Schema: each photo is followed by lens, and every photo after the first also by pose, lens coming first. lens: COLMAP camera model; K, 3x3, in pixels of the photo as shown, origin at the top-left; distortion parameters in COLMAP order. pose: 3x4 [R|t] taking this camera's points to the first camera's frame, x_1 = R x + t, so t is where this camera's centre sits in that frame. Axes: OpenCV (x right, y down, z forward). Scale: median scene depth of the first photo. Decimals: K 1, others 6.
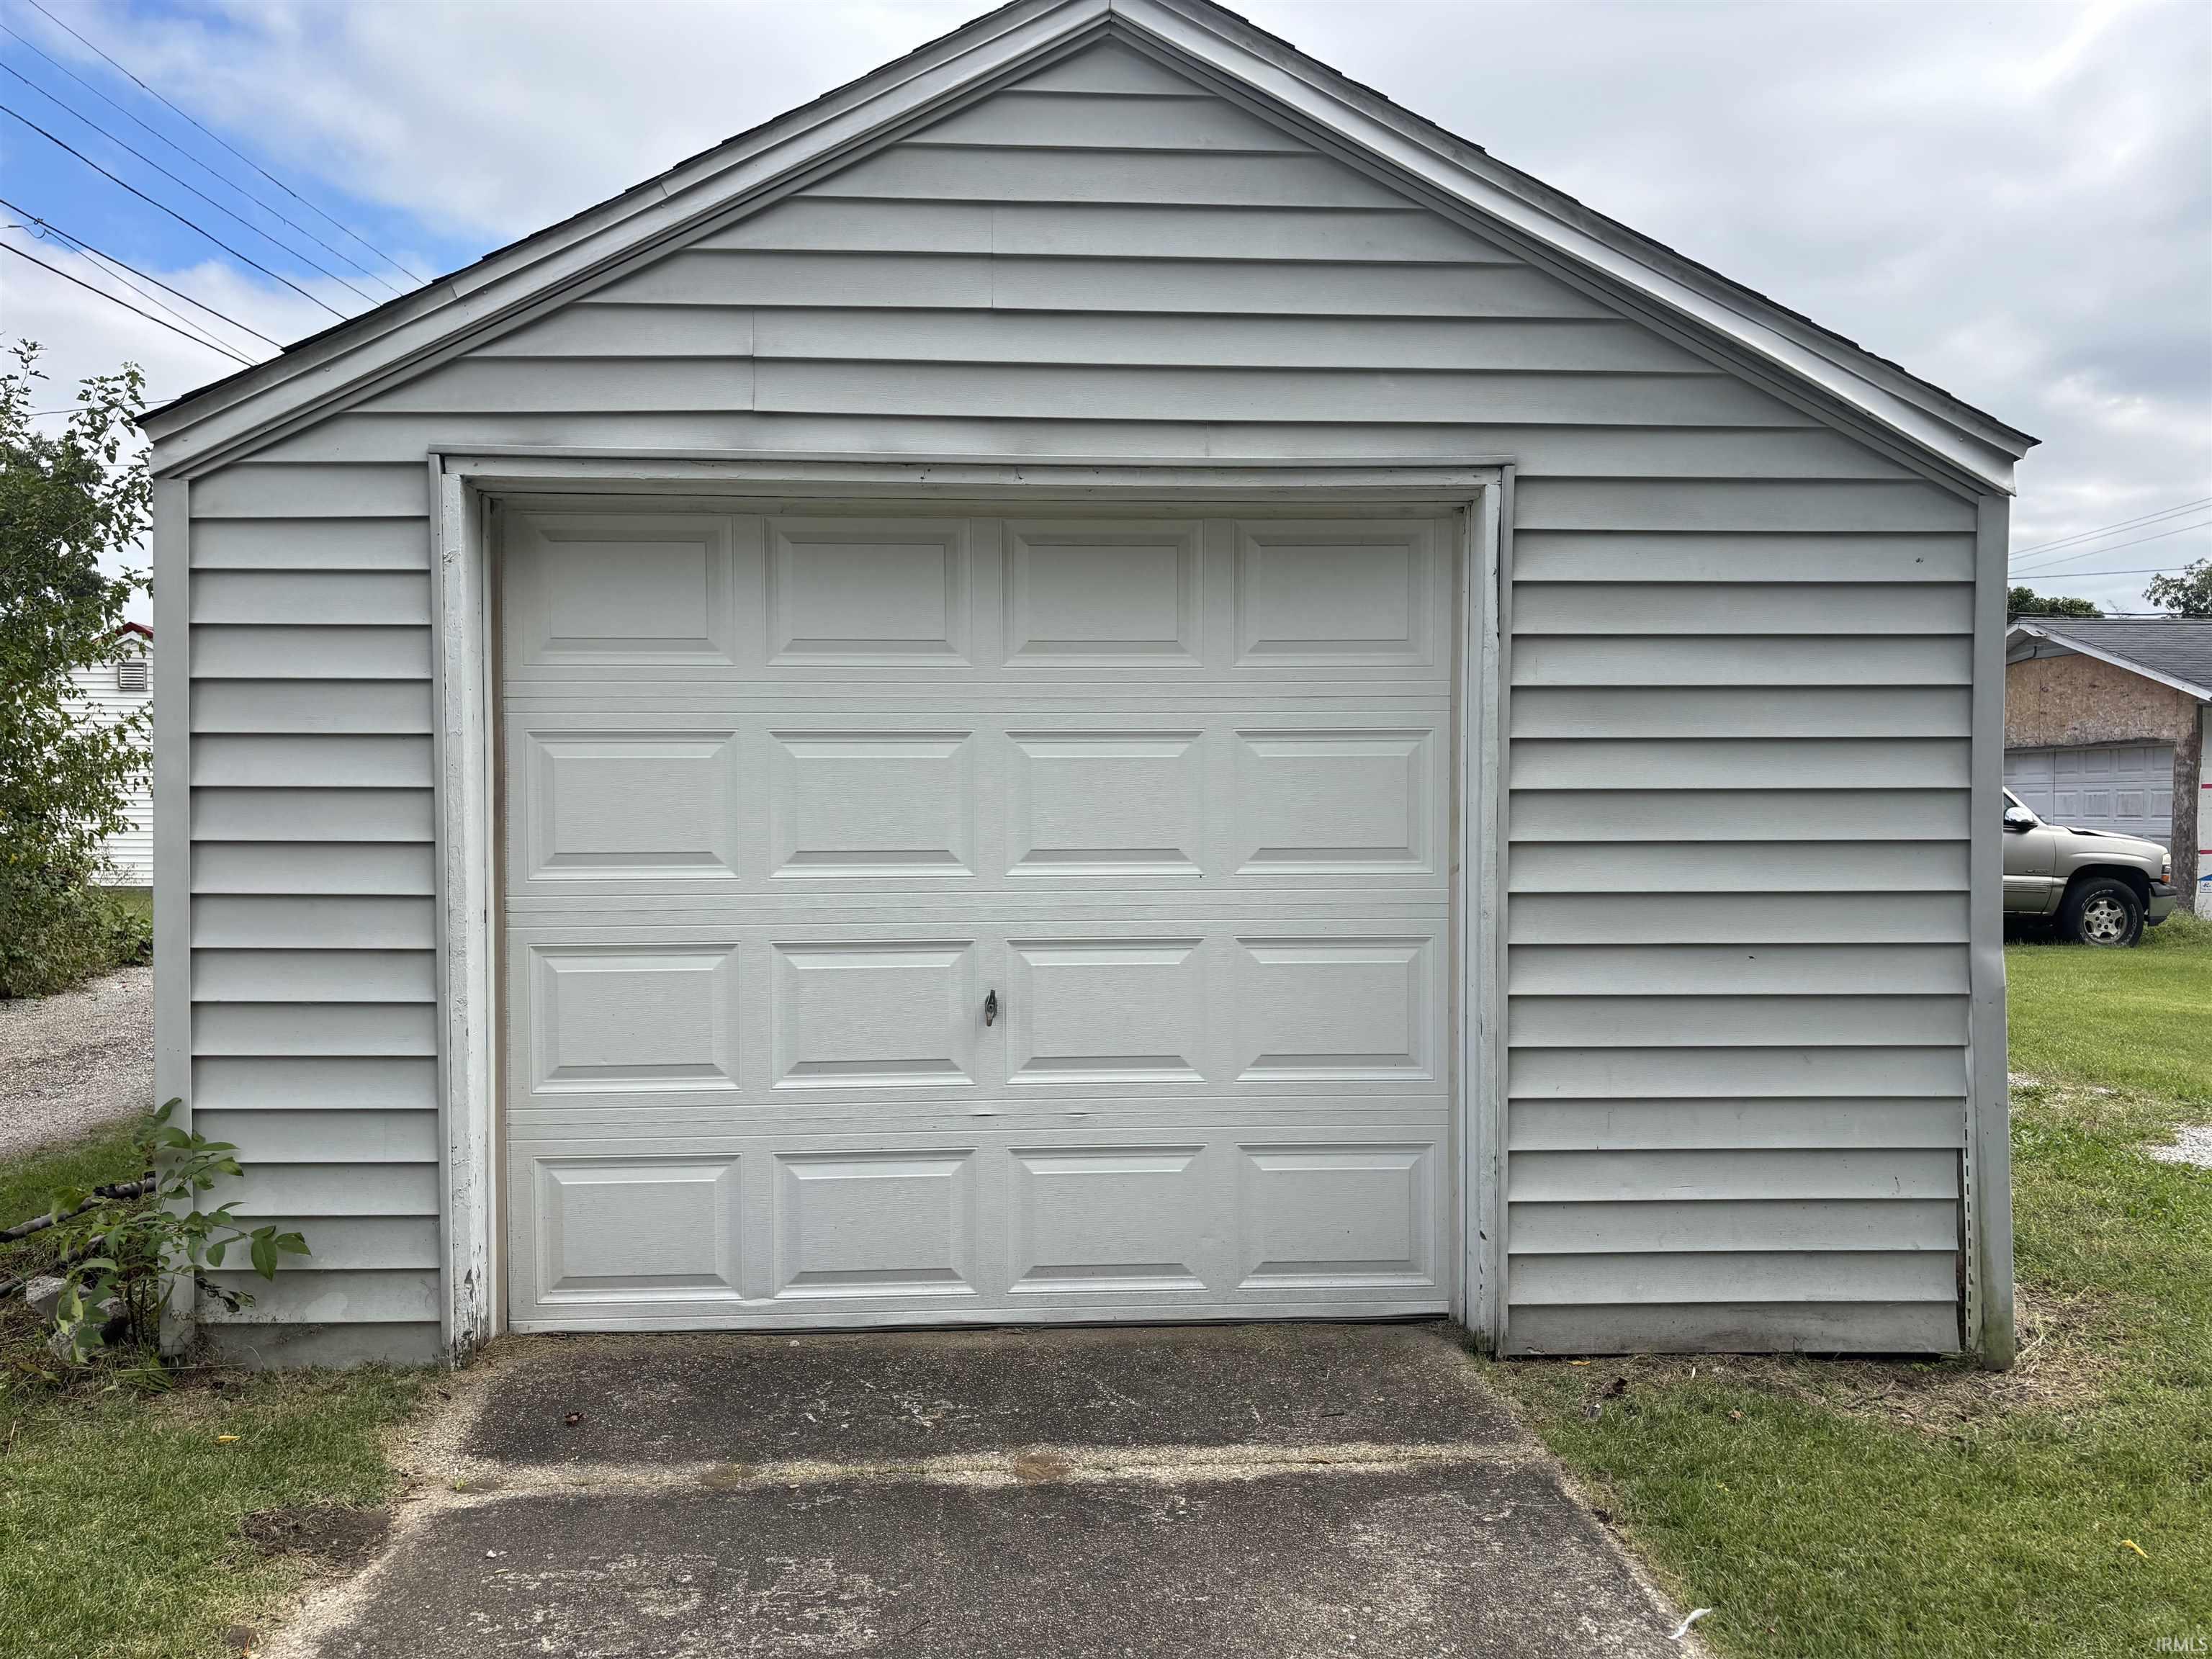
lens RADIAL K [[1671.9, 0, 1118.0], [0, 1671.9, 832.6], [0, 0, 1]] dist [0.081408, -0.089560]
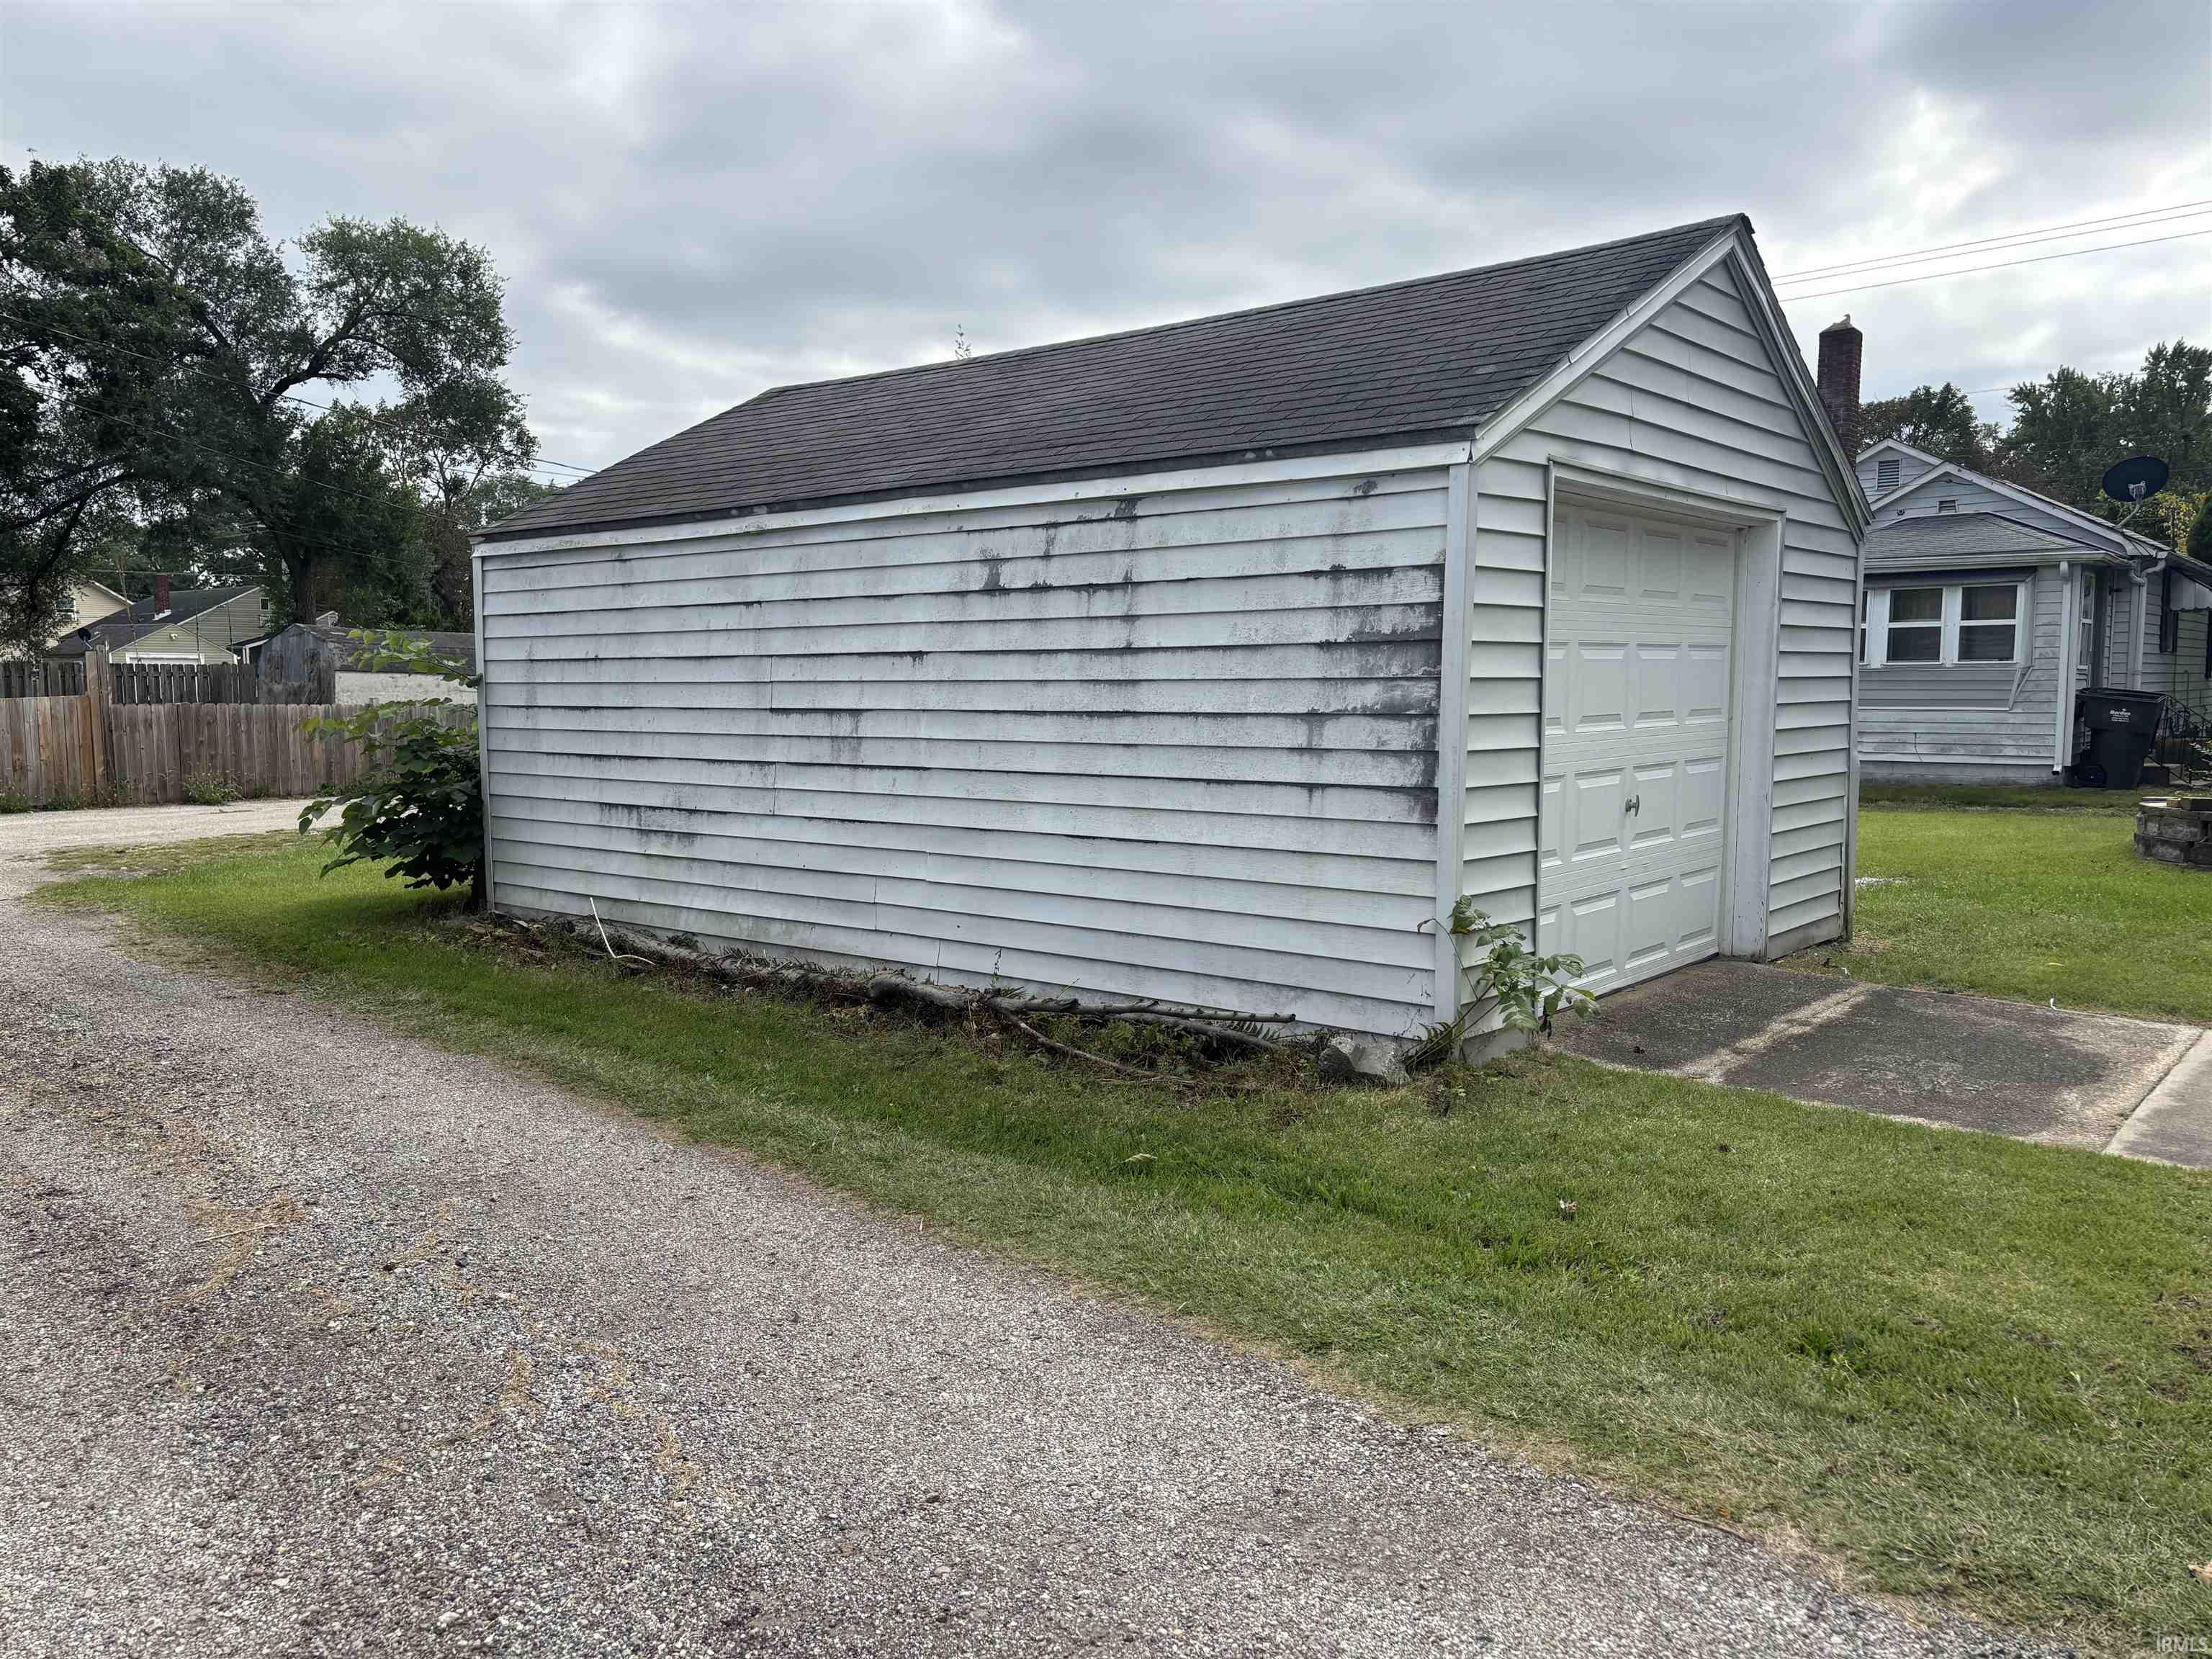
lens RADIAL K [[1686.0, 0, 1108.2], [0, 1686.0, 861.2], [0, 0, 1]] dist [0.081848, 0.000586]
pose [[0.677587, -0.078680, 0.731222, -1.692333], [0.016525, 0.995639, 0.091819, -0.008021], [-0.735257, -0.050132, 0.675932, 0.202634]]
